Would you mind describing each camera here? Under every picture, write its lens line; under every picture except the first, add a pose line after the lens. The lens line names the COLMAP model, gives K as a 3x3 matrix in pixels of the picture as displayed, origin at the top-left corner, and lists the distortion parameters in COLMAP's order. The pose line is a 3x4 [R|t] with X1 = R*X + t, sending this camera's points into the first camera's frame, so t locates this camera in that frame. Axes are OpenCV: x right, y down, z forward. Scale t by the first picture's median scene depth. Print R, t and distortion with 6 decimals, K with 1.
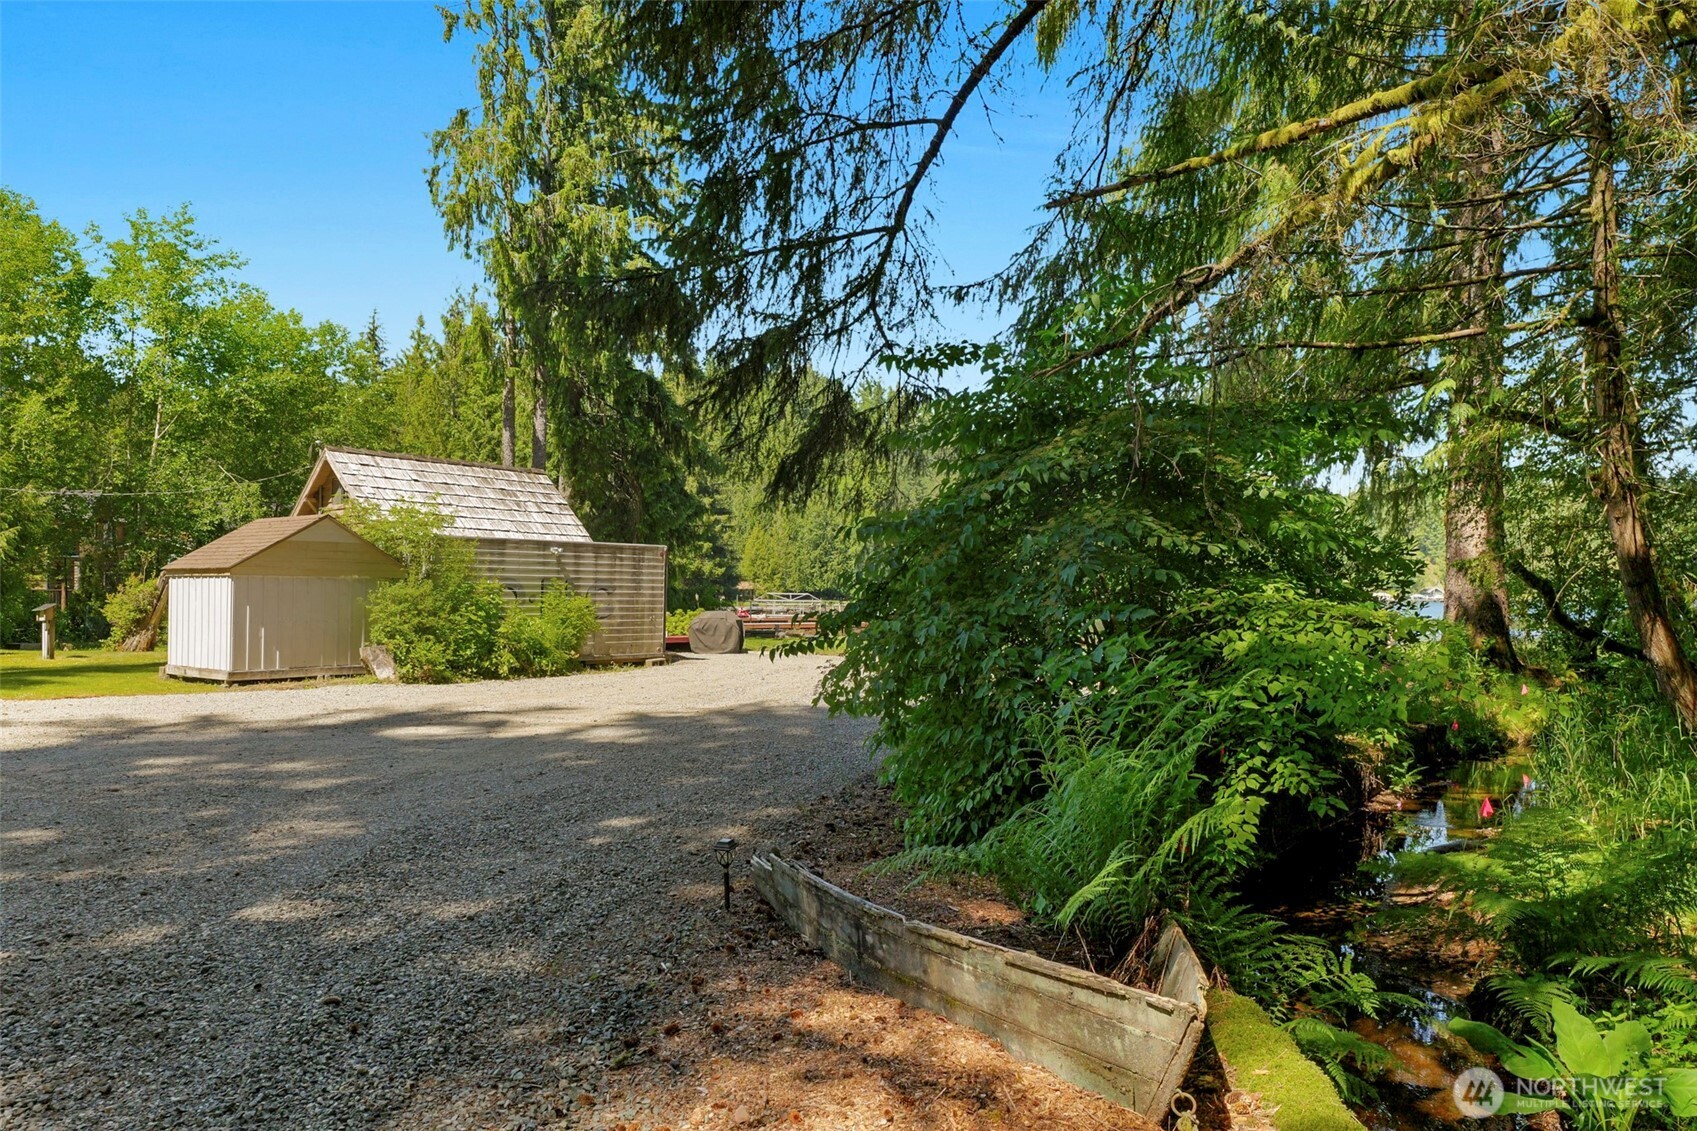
lens RADIAL K [[1128.4, 0, 848.5], [0, 1128.4, 565.5], [0, 0, 1]] dist [0.030166, 0.001122]
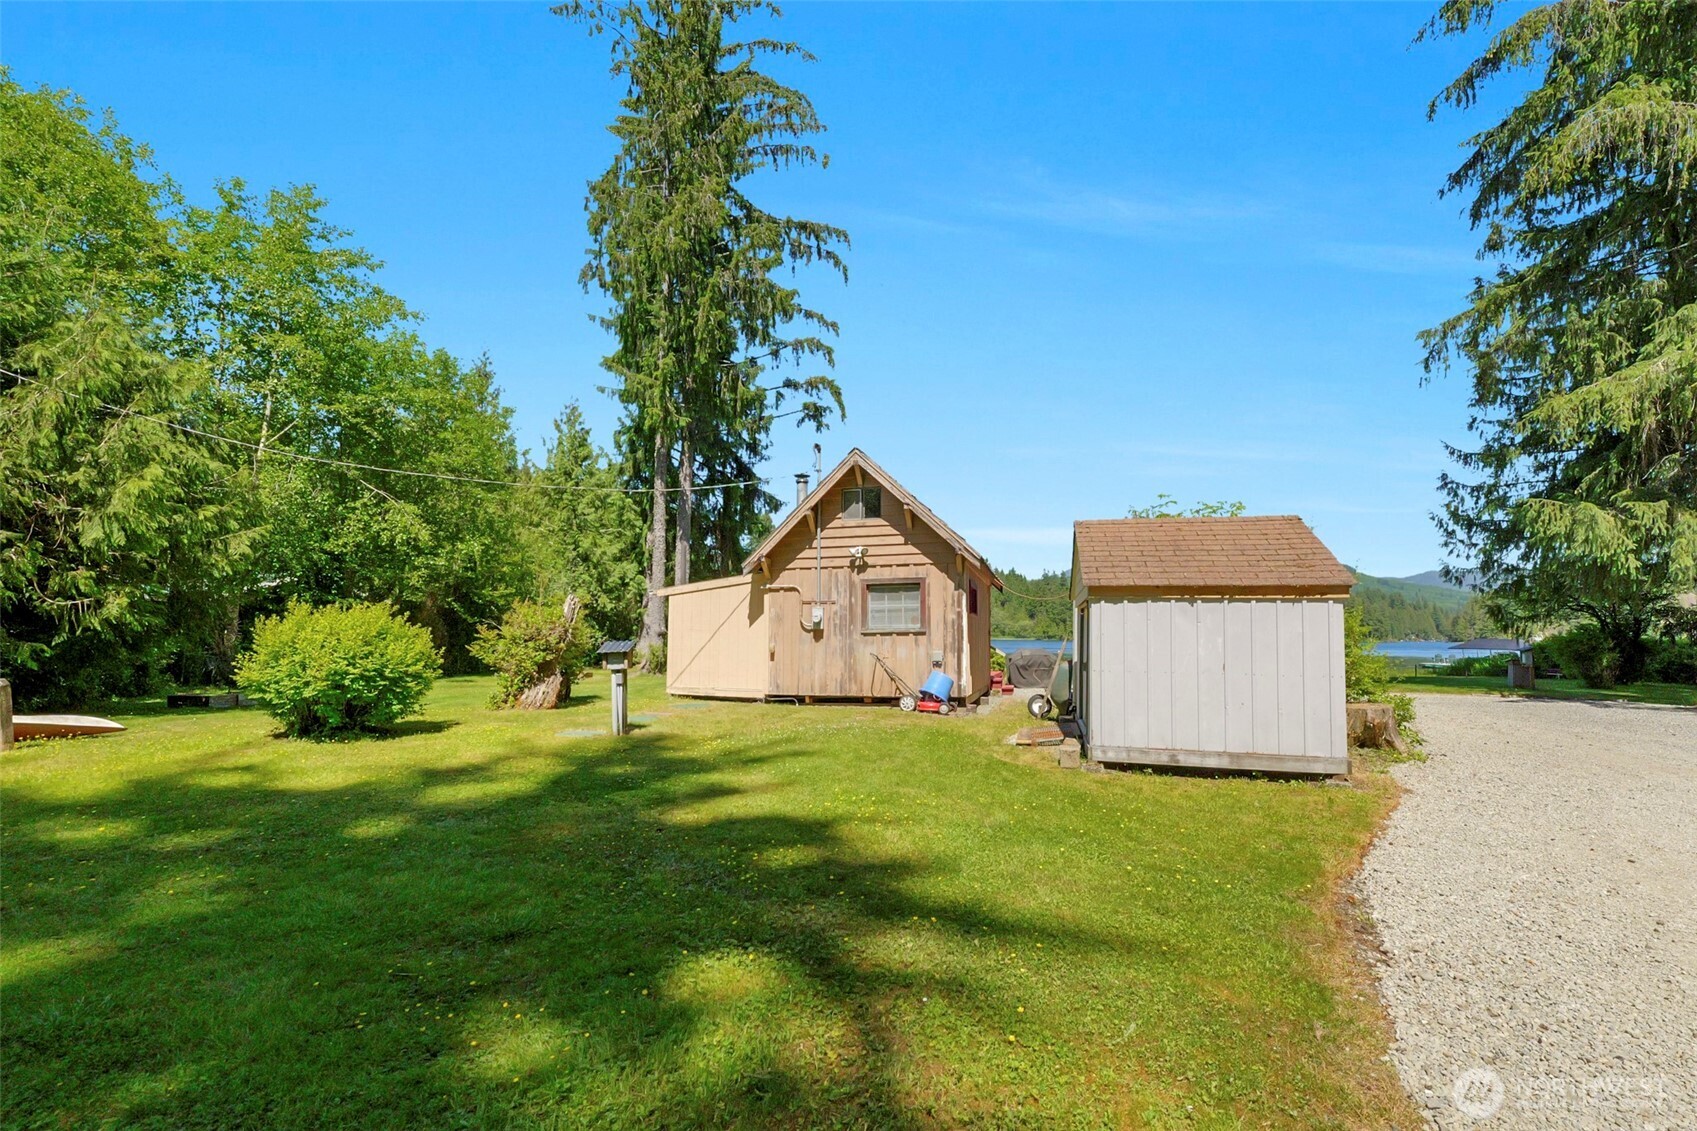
lens RADIAL K [[712.7, 0, 852.6], [0, 712.7, 577.6], [0, 0, 1]] dist [0.002138, 0.000264]
pose [[0.913640, 0.040874, 0.404465, -0.418406], [-0.019918, 0.998238, -0.055887, 0.010630], [-0.406037, 0.043004, 0.912844, 0.341574]]
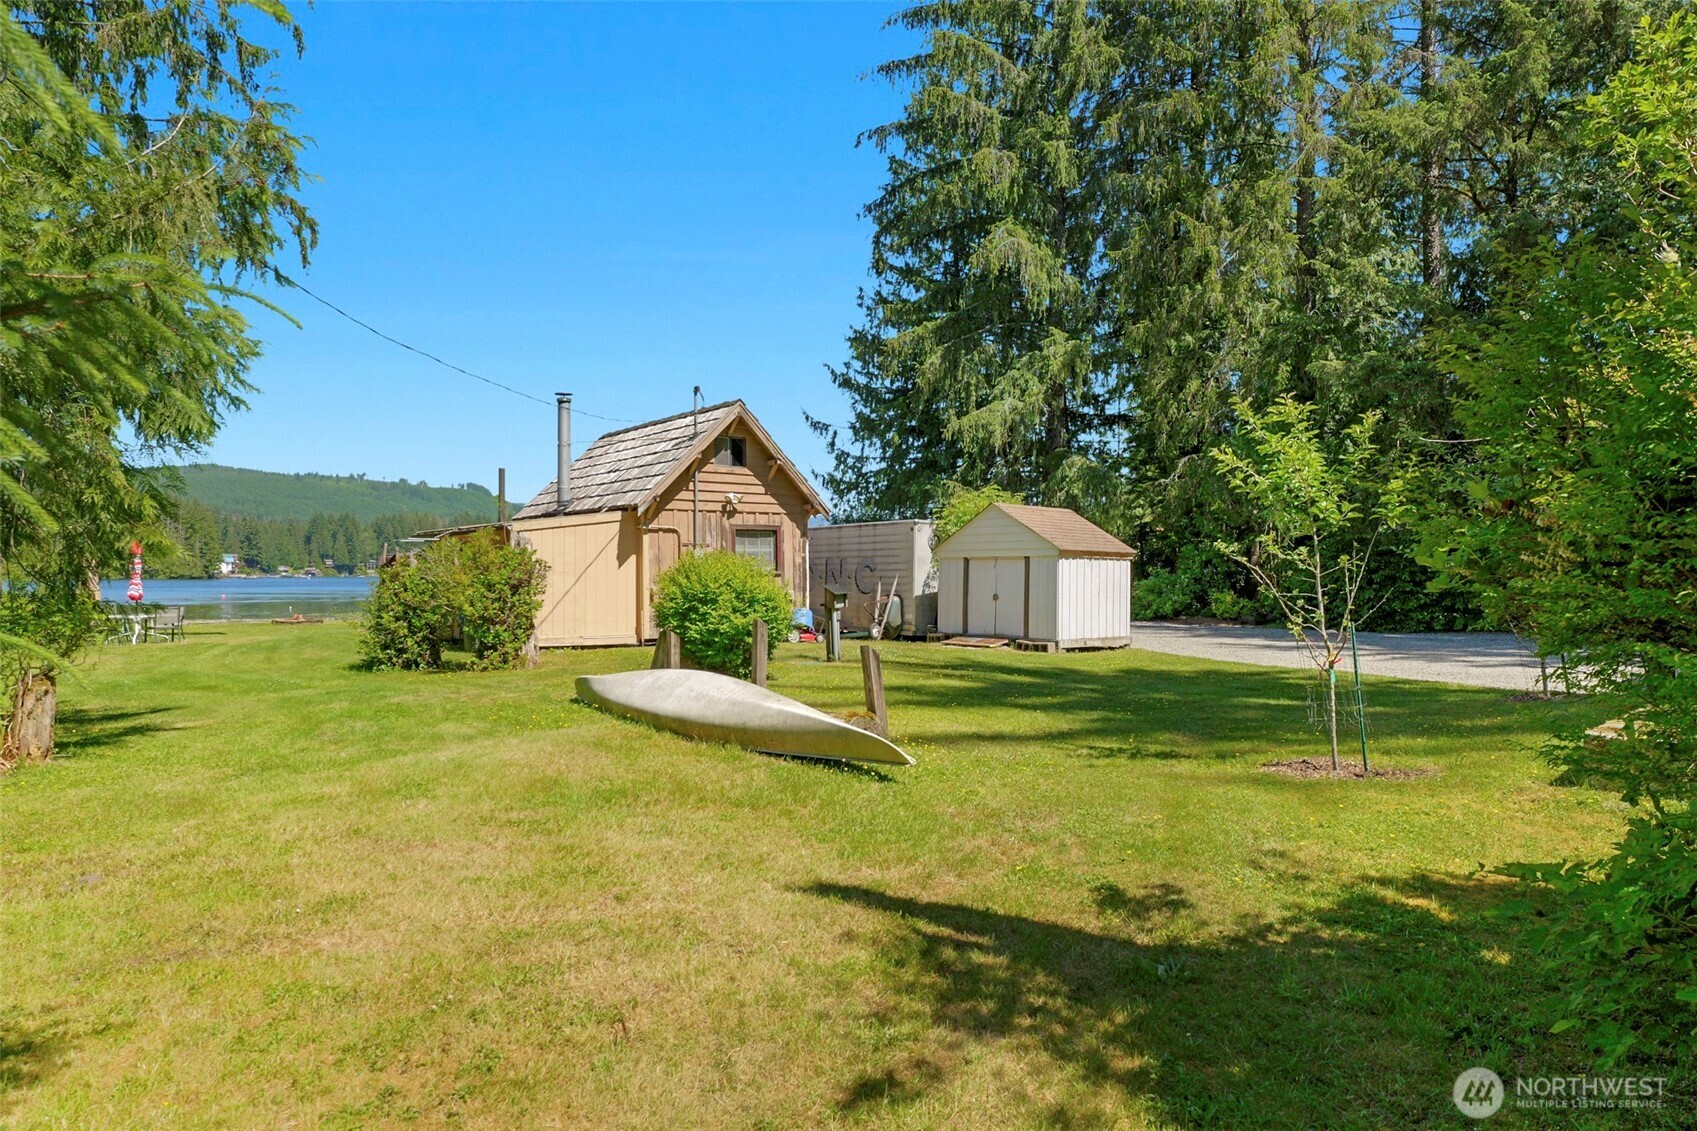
lens RADIAL K [[969.5, 0, 848.5], [0, 969.5, 565.5], [0, 0, 1]] dist [0.000216, 0.000017]
pose [[0.174456, 0.009815, 0.984616, -0.732001], [-0.033930, 0.999416, -0.003951, 0.013003], [-0.984080, -0.032718, 0.174687, 0.498654]]
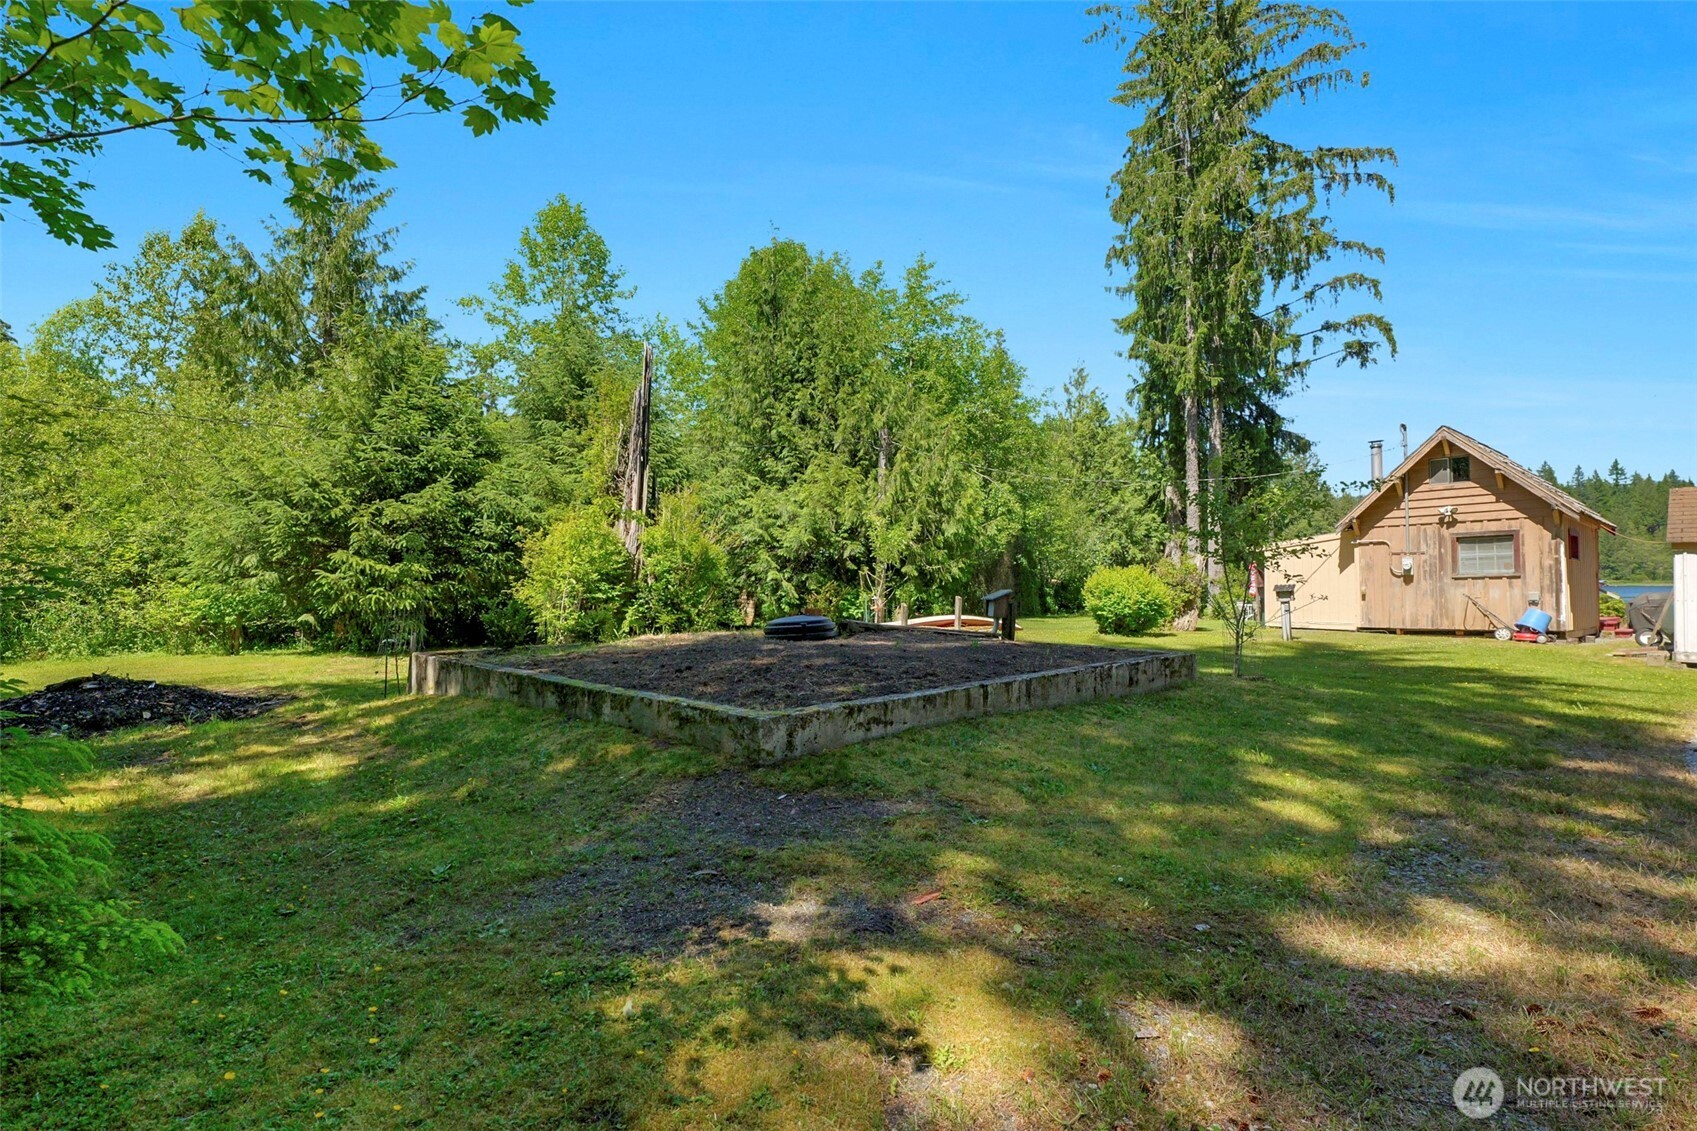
lens RADIAL K [[823.0, 0, 842.4], [0, 823.0, 564.2], [0, 0, 1]] dist [-0.002666, -0.000425]
pose [[0.988337, -0.005902, -0.152165, -0.545478], [0.006624, 0.999969, 0.004238, 0.006102], [0.152136, -0.005197, 0.988346, 0.138740]]
